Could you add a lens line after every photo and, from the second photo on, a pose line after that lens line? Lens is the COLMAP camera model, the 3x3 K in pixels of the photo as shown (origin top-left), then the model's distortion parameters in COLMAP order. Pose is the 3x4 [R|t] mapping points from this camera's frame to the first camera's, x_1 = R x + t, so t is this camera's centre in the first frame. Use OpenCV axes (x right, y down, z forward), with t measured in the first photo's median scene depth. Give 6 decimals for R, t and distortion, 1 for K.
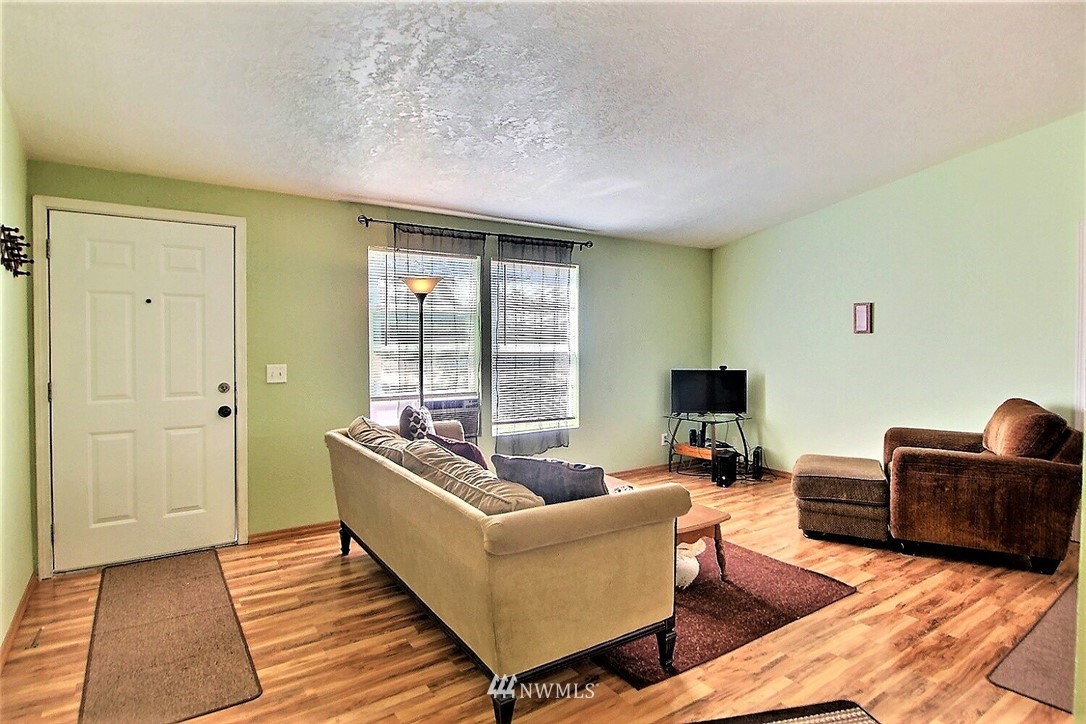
lens RADIAL K [[585.3, 0, 544.9], [0, 585.3, 342.9], [0, 0, 1]] dist [-0.000050, -0.000201]
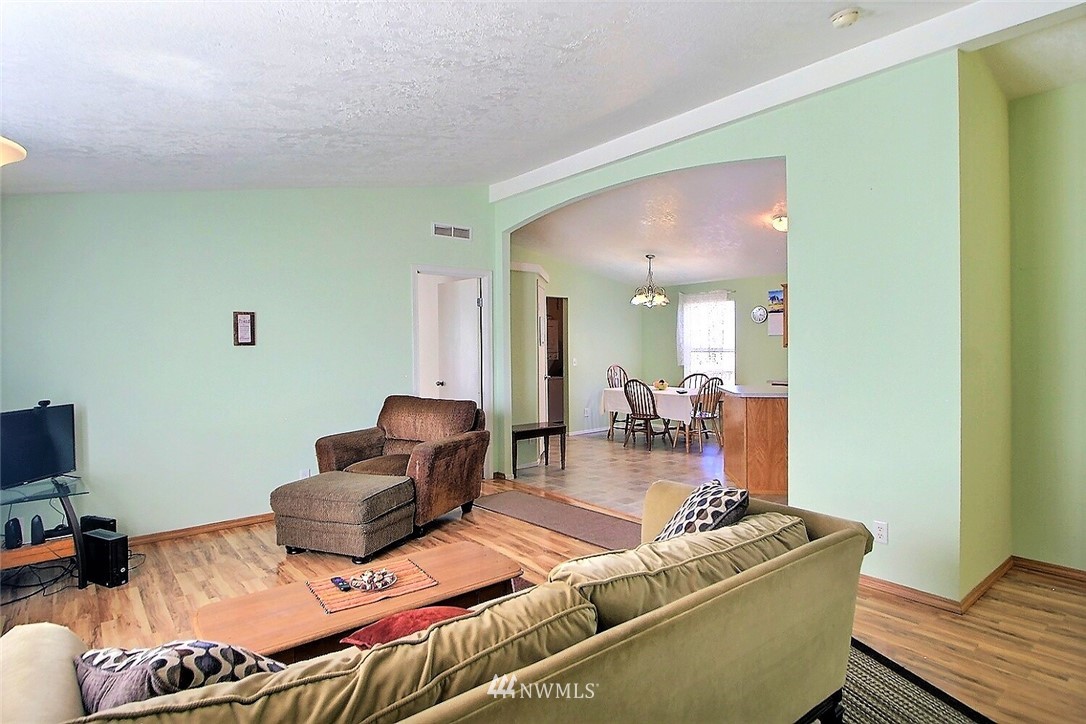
lens RADIAL K [[585.3, 0, 544.9], [0, 585.3, 342.9], [0, 0, 1]] dist [-0.000050, -0.000201]
pose [[-0.086022, 0.000695, 0.996293, -0.565028], [0.020146, 0.999797, 0.001042, -0.016626], [-0.996090, 0.020161, -0.086019, 0.874018]]
